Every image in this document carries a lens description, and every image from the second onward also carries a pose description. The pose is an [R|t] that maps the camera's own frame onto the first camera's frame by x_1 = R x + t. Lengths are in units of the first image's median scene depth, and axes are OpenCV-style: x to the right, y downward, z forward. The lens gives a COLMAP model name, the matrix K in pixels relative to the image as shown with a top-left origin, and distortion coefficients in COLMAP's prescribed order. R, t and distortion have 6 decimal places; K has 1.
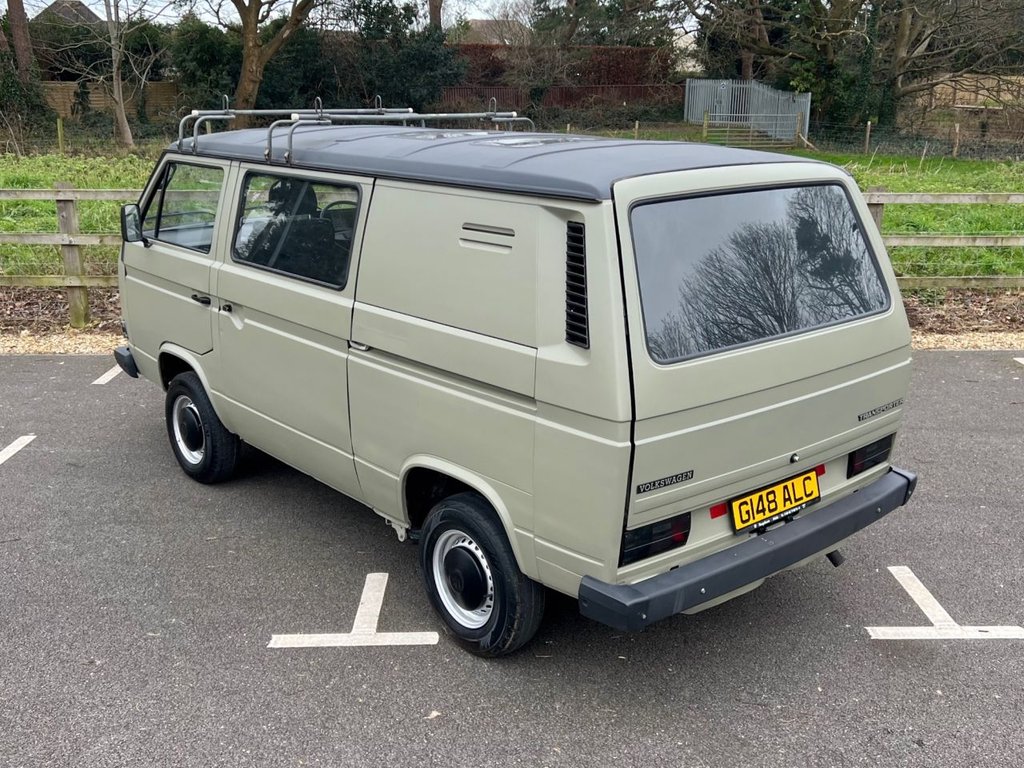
lens RADIAL K [[1091.2, 0, 518.3], [0, 1091.2, 385.7], [0, 0, 1]] dist [0.045194, 0.000000]
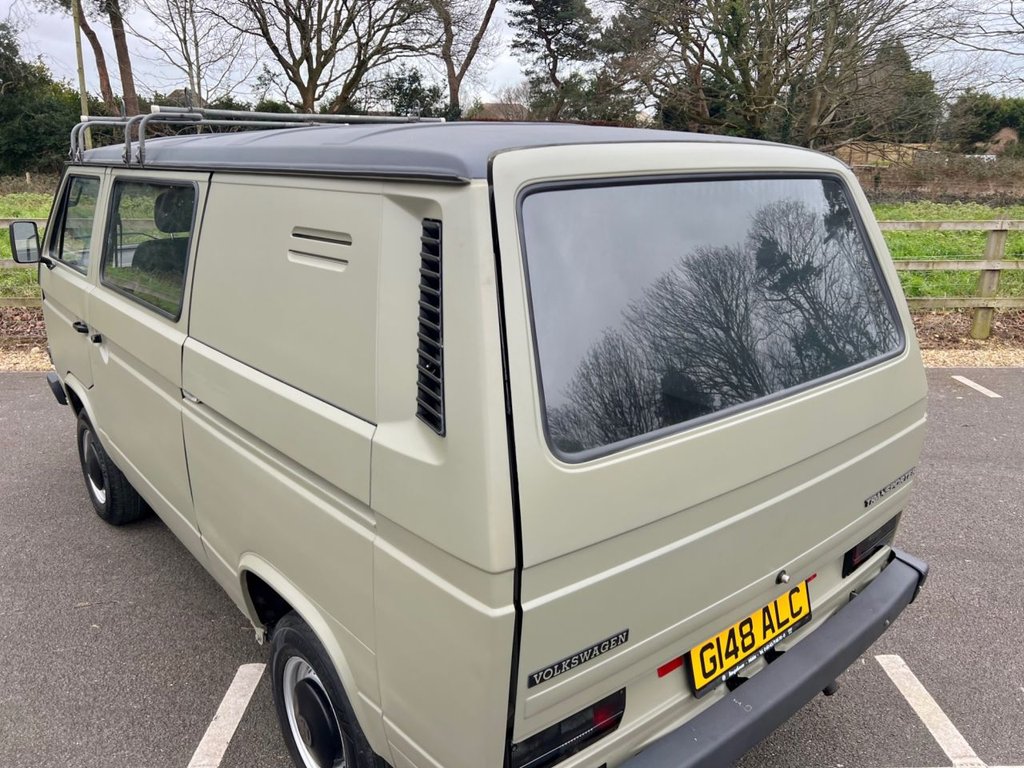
lens RADIAL K [[786.0, 0, 514.0], [0, 786.0, 377.4], [0, 0, 1]] dist [0.014778, -0.015525]
pose [[0.999879, 0.001543, -0.015491, 0.088665], [-0.001455, 0.999983, 0.005691, -0.055496], [0.015500, -0.005668, 0.999864, 0.482526]]
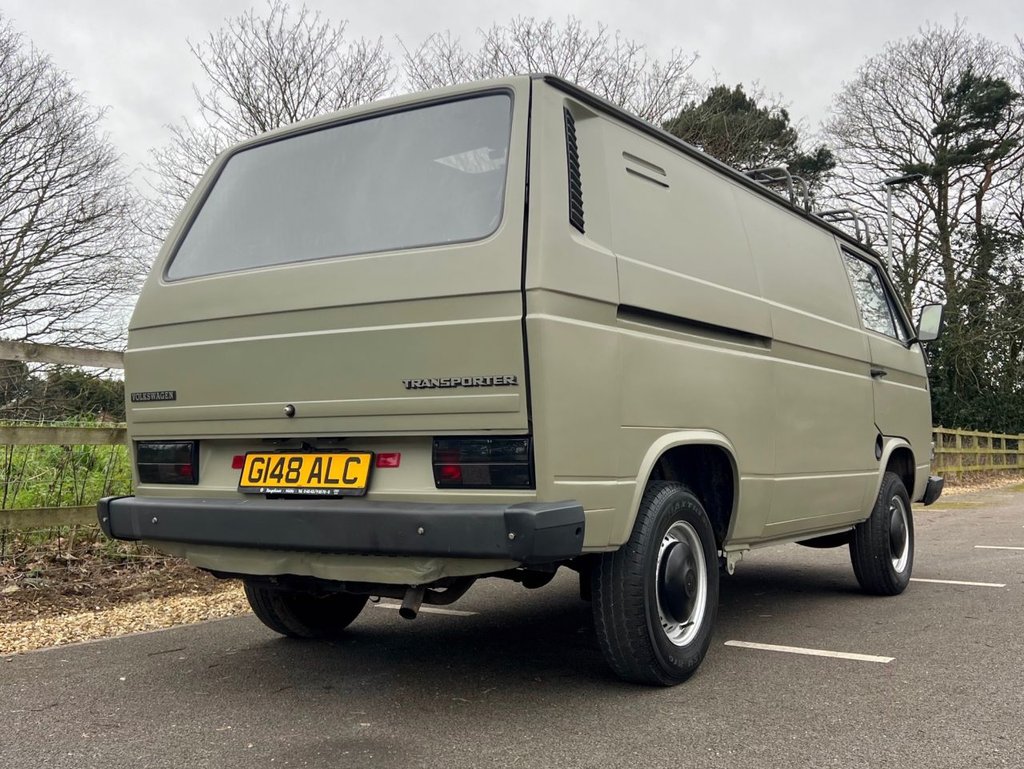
lens RADIAL K [[1091.2, 0, 516.6], [0, 1091.2, 381.1], [0, 0, 1]] dist [0.045194, 0.000000]
pose [[0.309280, -0.057848, -0.949210, 1.006495], [-0.261214, 0.954587, -0.143287, 0.110548], [0.914392, 0.292262, 0.280124, 0.863672]]
